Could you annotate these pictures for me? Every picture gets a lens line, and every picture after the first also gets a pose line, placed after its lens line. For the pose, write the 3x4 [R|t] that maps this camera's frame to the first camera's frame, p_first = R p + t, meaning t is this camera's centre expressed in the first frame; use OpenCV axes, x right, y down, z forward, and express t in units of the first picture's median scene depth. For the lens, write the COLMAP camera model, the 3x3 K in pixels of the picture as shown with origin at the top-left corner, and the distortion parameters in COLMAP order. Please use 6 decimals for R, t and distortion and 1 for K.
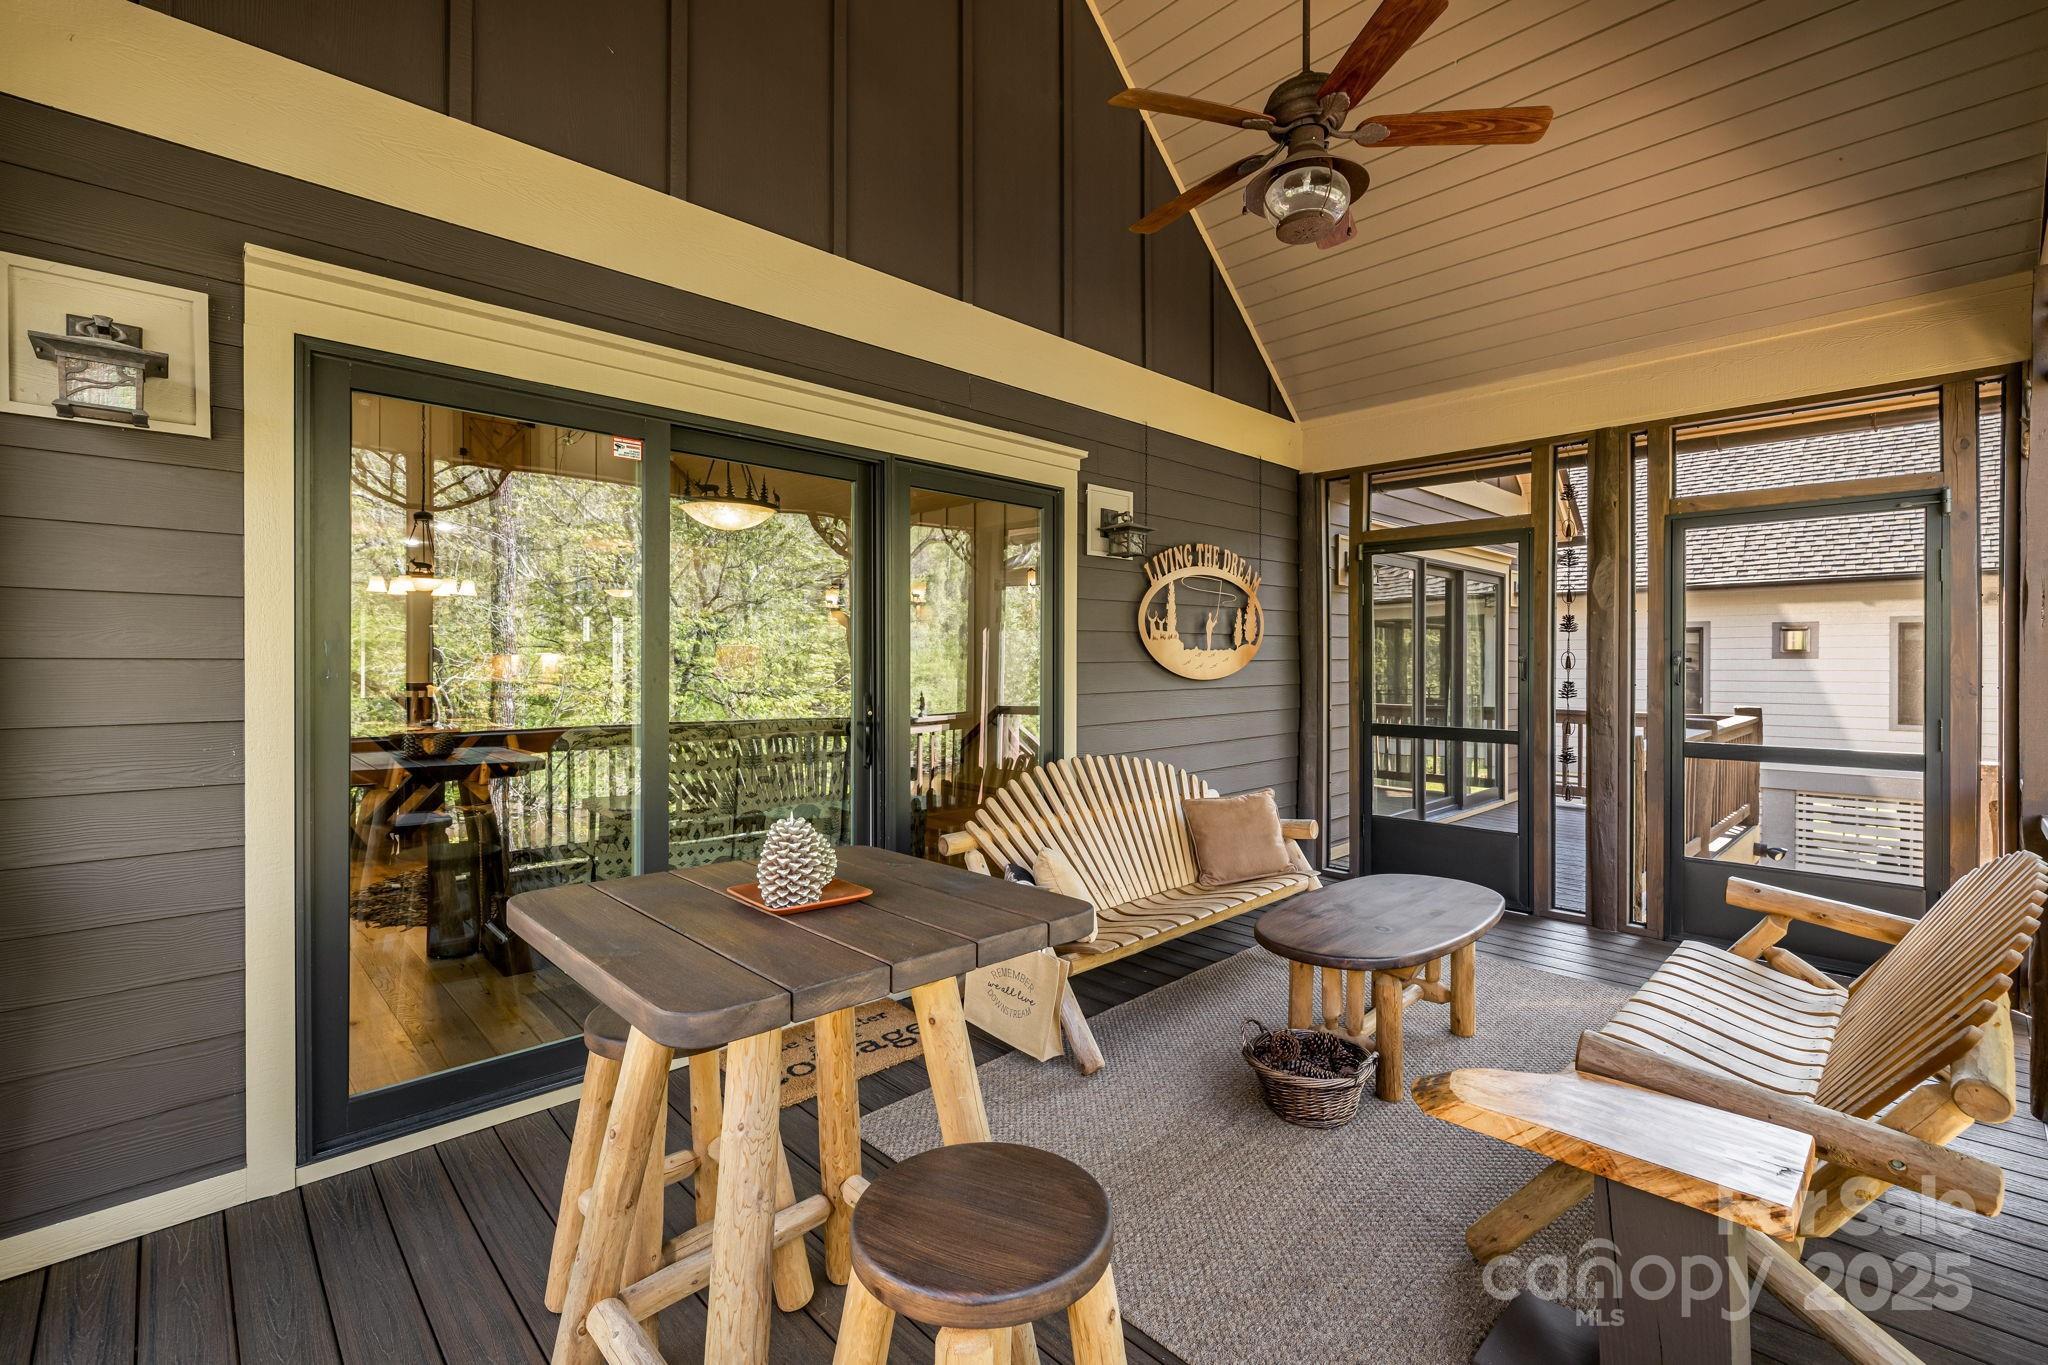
lens RADIAL K [[891.9, 0, 1023.8], [0, 891.9, 663.4], [0, 0, 1]] dist [0.000548, -0.000011]
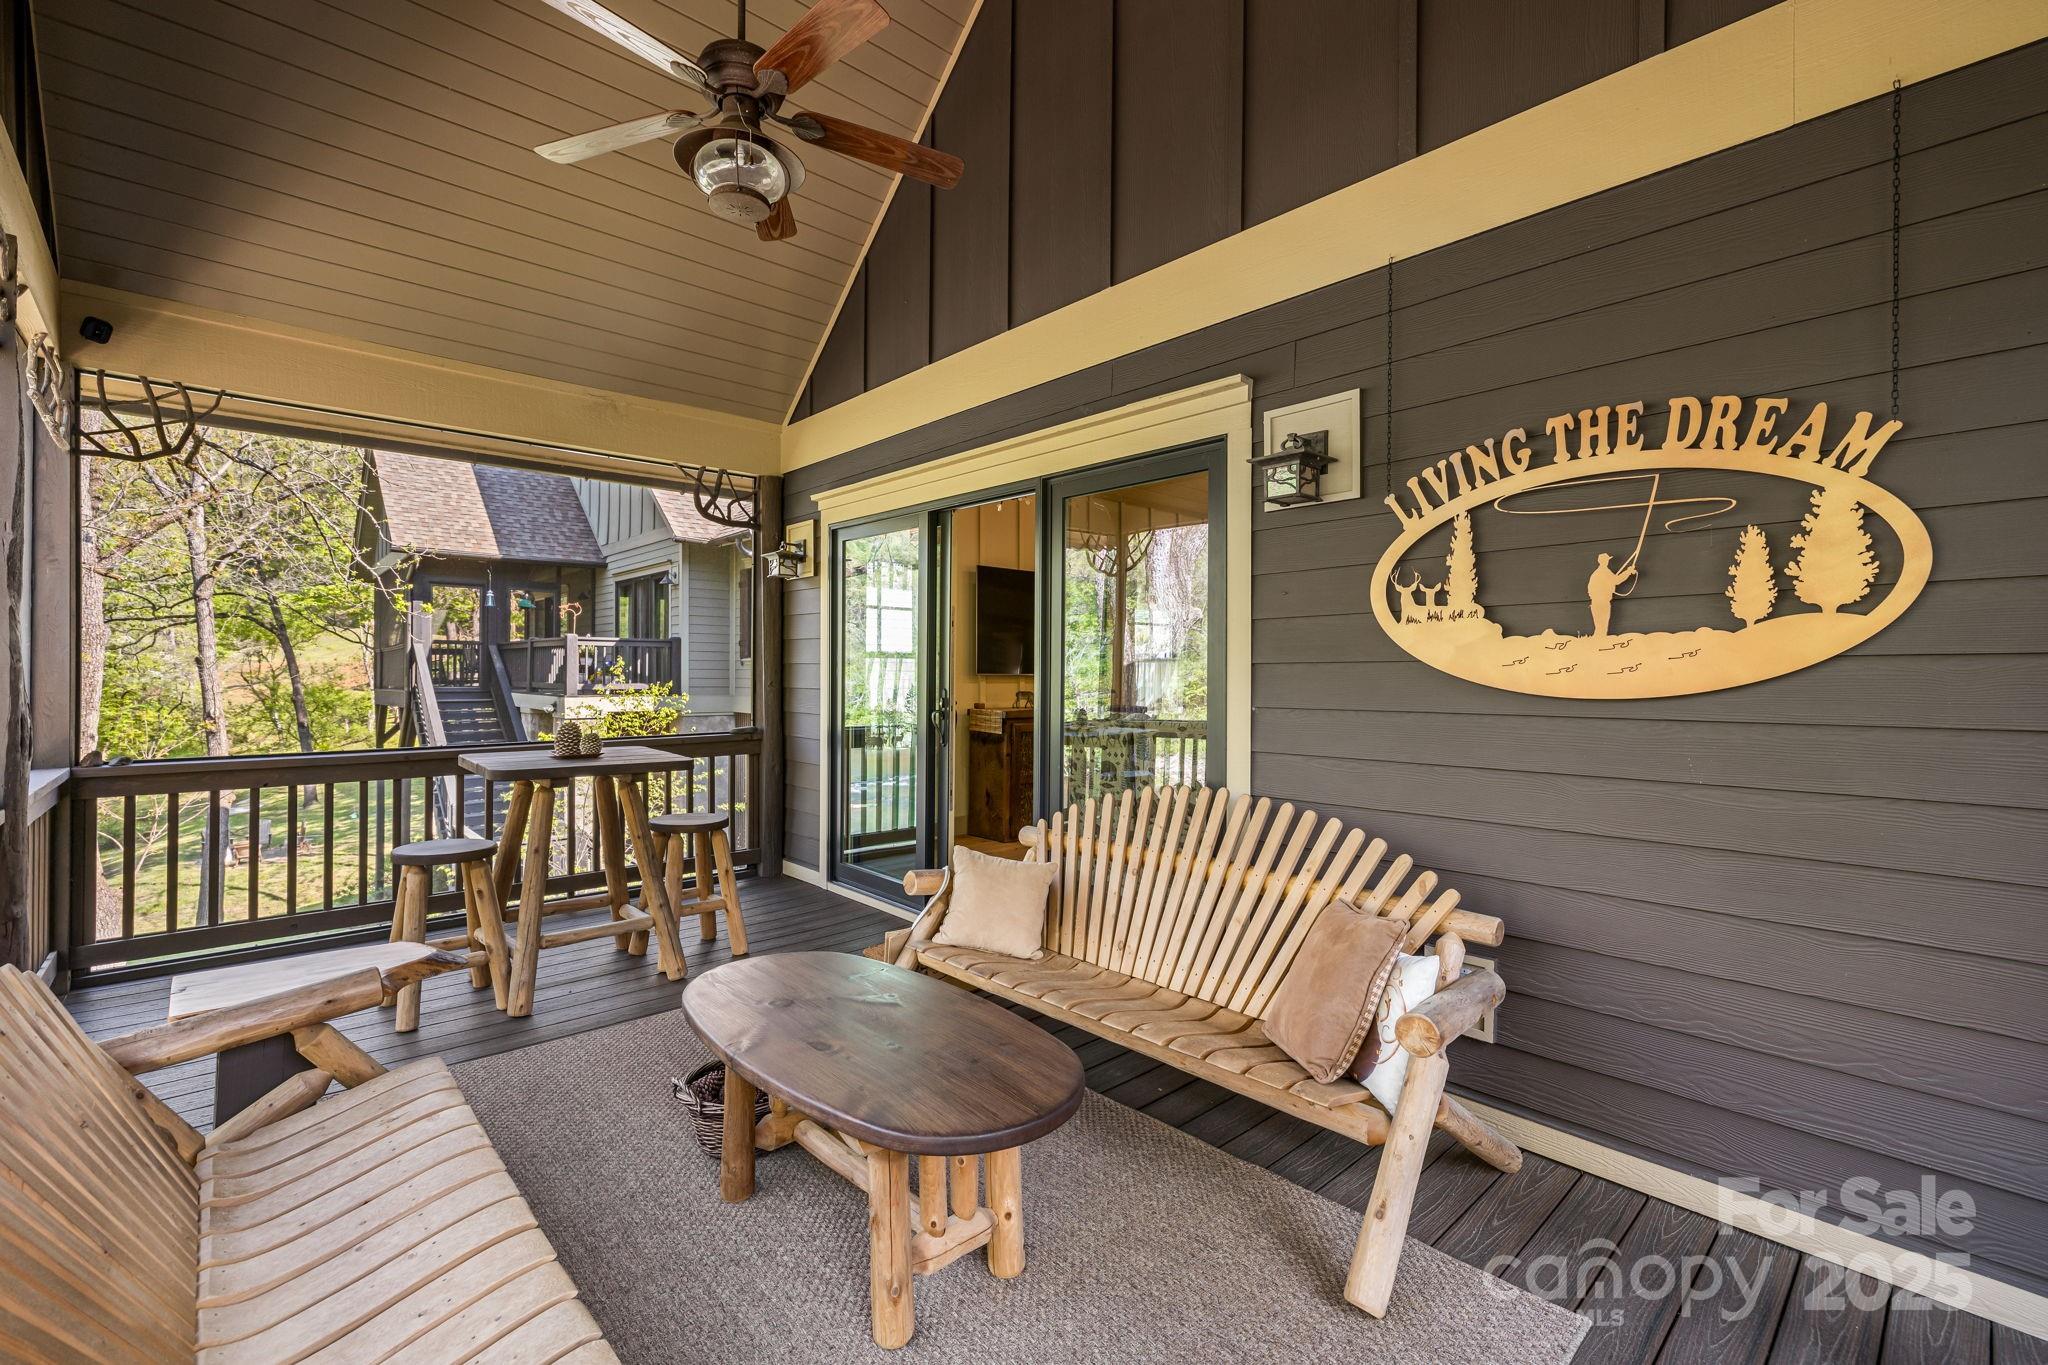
lens RADIAL K [[891.9, 0, 1023.8], [0, 891.9, 663.4], [0, 0, 1]] dist [0.000548, -0.000011]
pose [[-0.026597, -0.009138, -0.999604, 0.686759], [-0.003777, 0.999952, -0.009041, 0.005236], [0.999639, 0.003535, -0.026630, 0.723193]]
